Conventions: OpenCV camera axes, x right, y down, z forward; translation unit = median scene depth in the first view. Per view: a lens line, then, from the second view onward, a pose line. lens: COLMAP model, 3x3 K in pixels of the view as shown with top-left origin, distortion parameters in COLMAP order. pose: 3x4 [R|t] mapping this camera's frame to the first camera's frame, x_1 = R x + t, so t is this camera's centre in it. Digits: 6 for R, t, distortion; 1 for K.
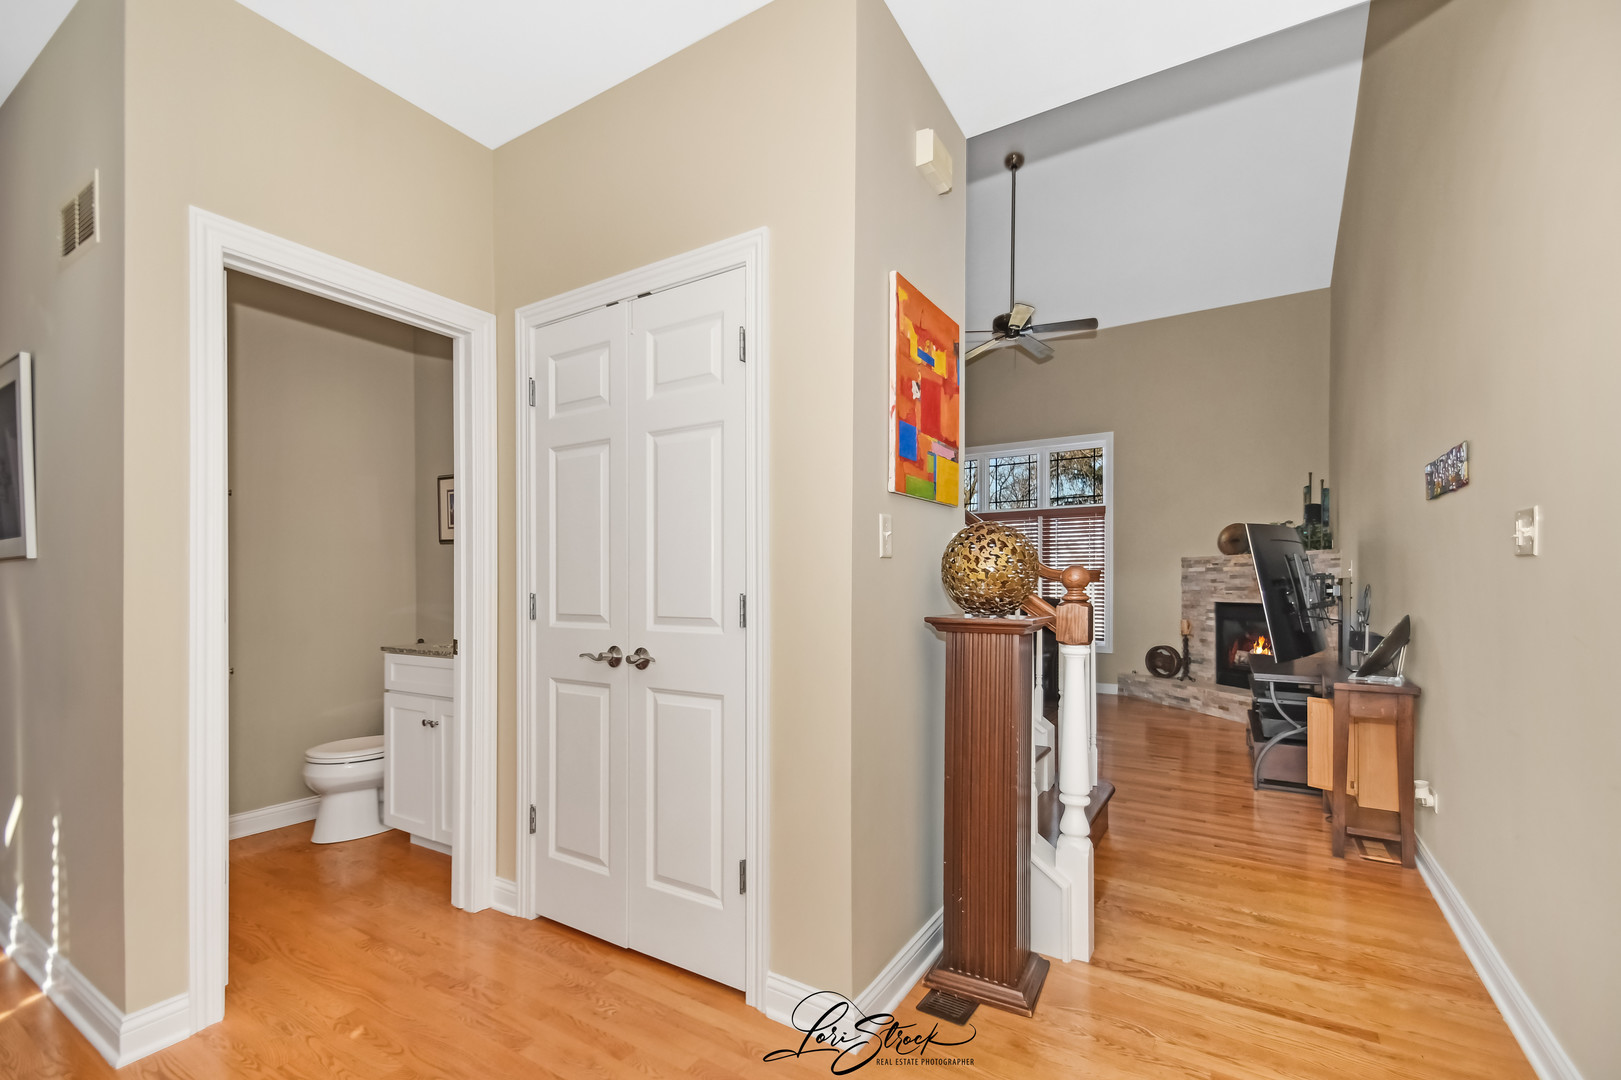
lens RADIAL K [[697.5, 0, 802.8], [0, 697.5, 578.9], [0, 0, 1]] dist [0.001416, 0.000131]
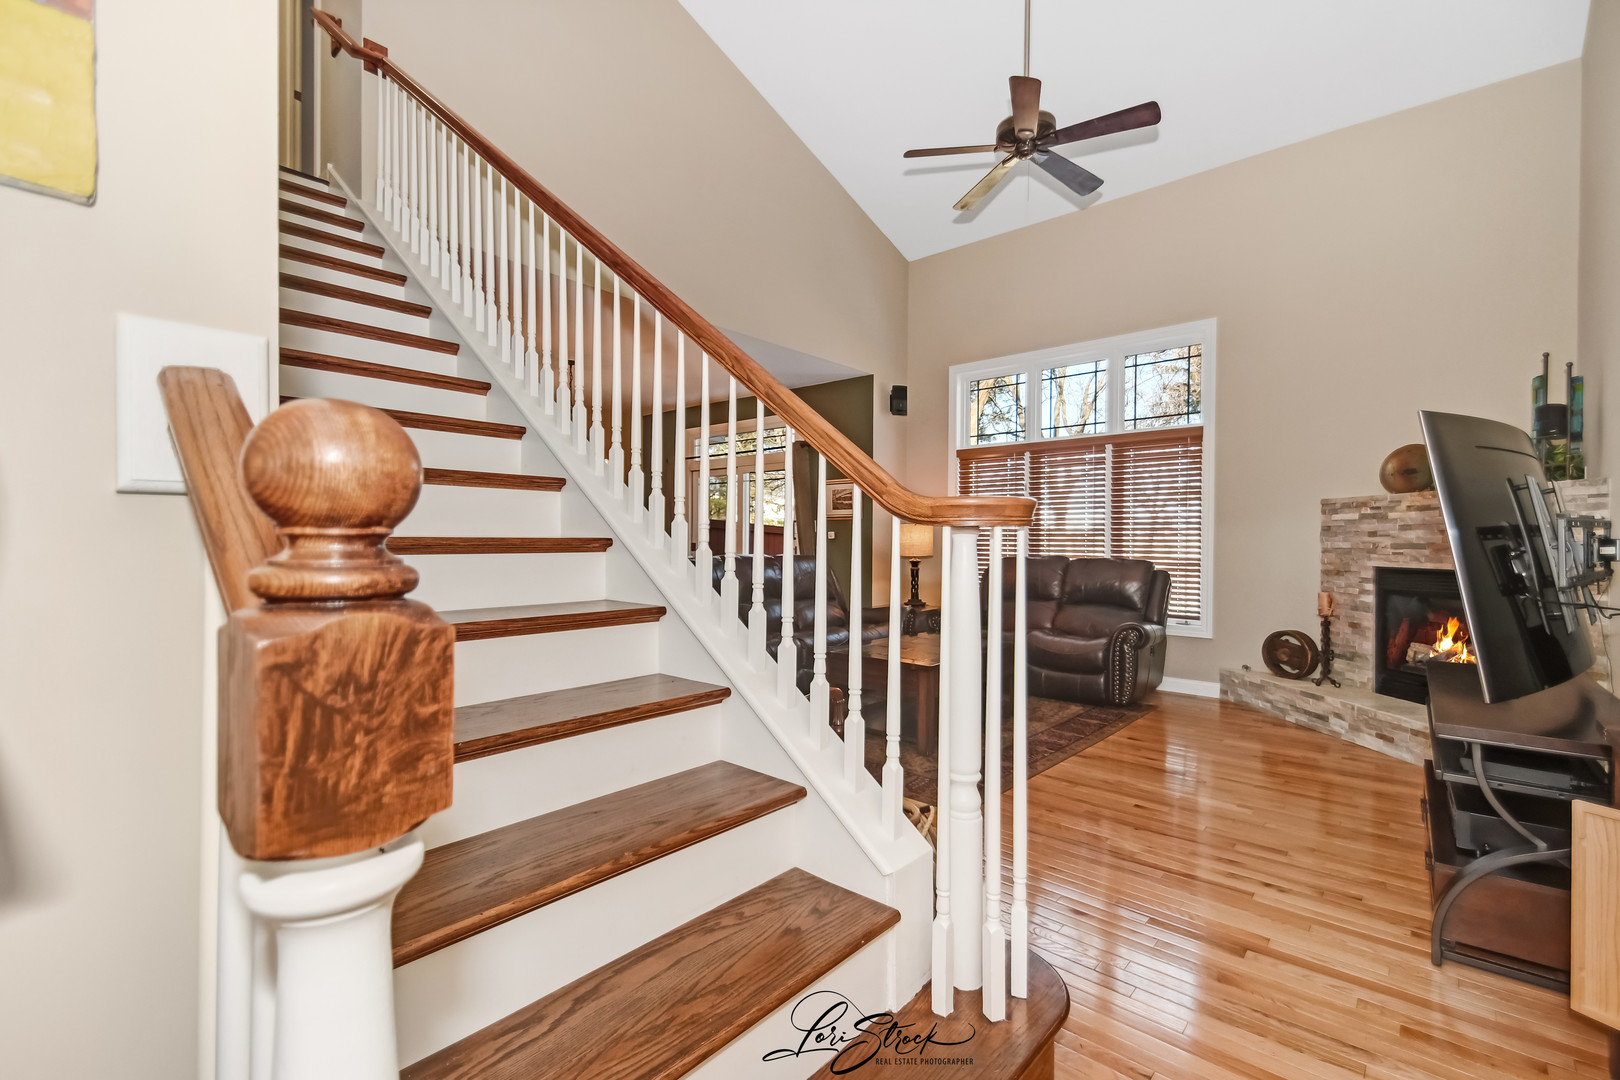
lens RADIAL K [[705.0, 0, 810.0], [0, 705.0, 540.0], [0, 0, 1]] dist [-0.010967, -0.000402]
pose [[0.986604, 0.002336, -0.163119, 0.181743], [-0.001114, 0.999971, 0.007582, 0.004178], [0.163132, -0.007299, 0.986577, 0.276889]]
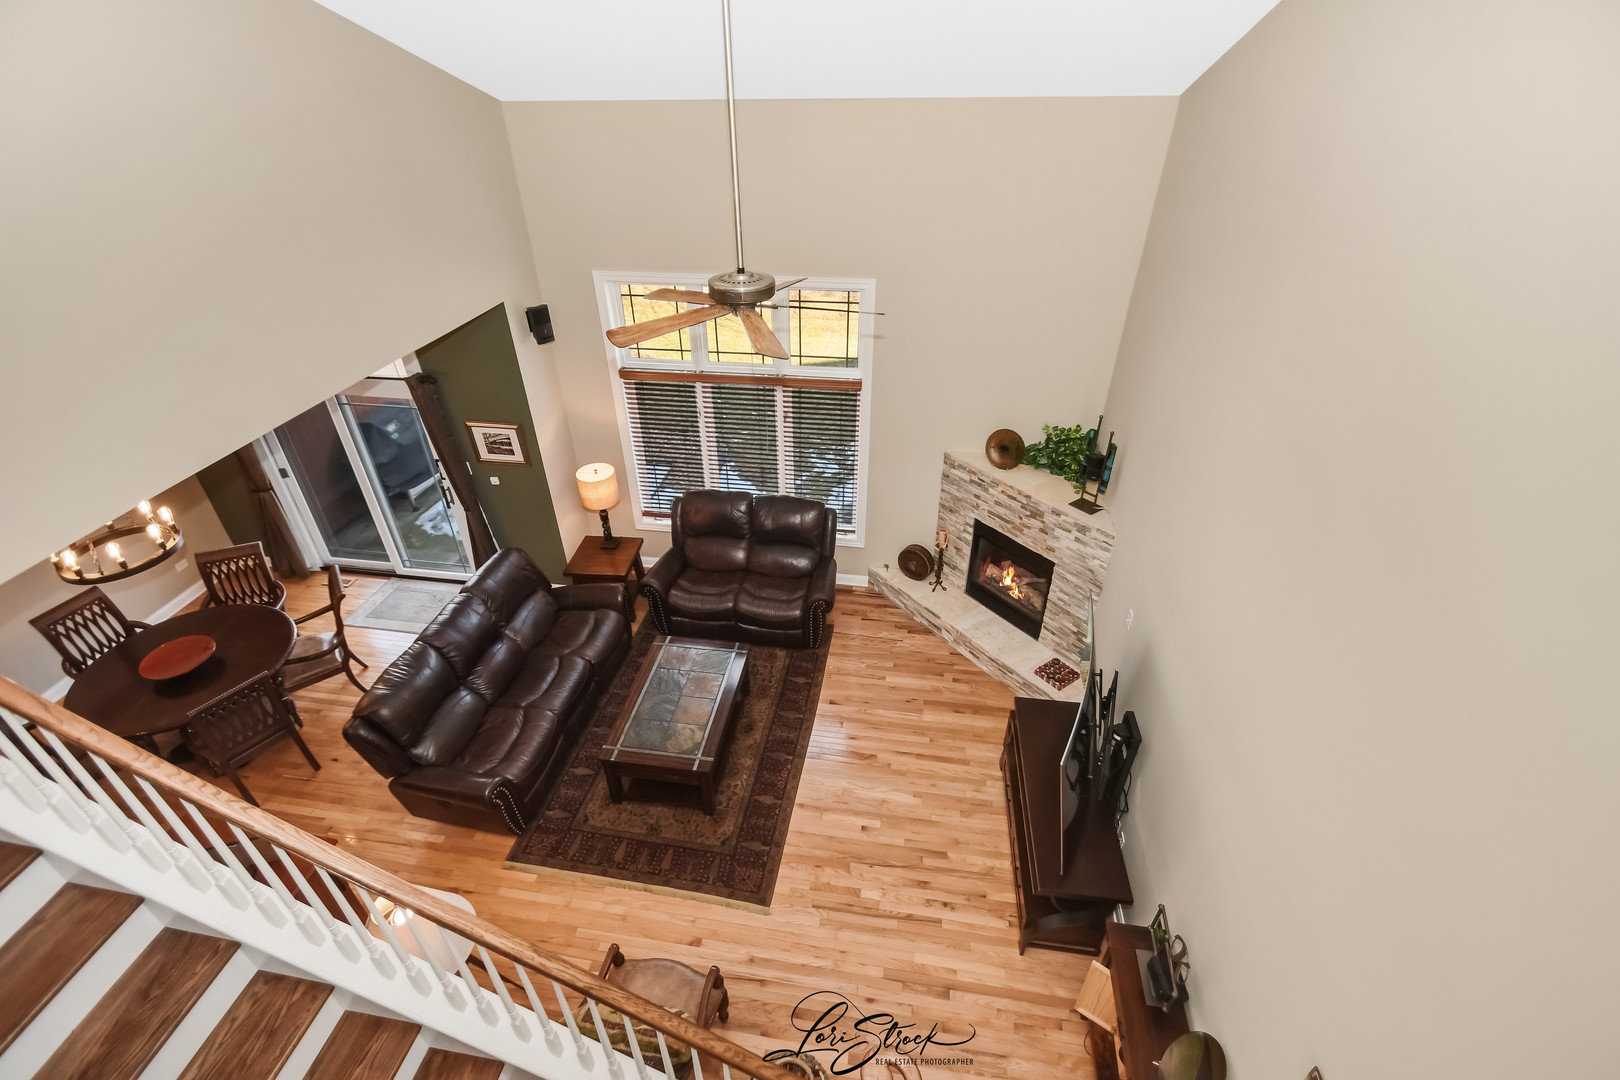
lens RADIAL K [[705.0, 0, 810.0], [0, 705.0, 540.0], [0, 0, 1]] dist [-0.010967, -0.000402]
pose [[0.919255, -0.230243, 0.319310, 0.109559], [0.004669, 0.817445, 0.575988, -0.465841], [-0.393635, -0.527988, 0.752516, 0.403230]]
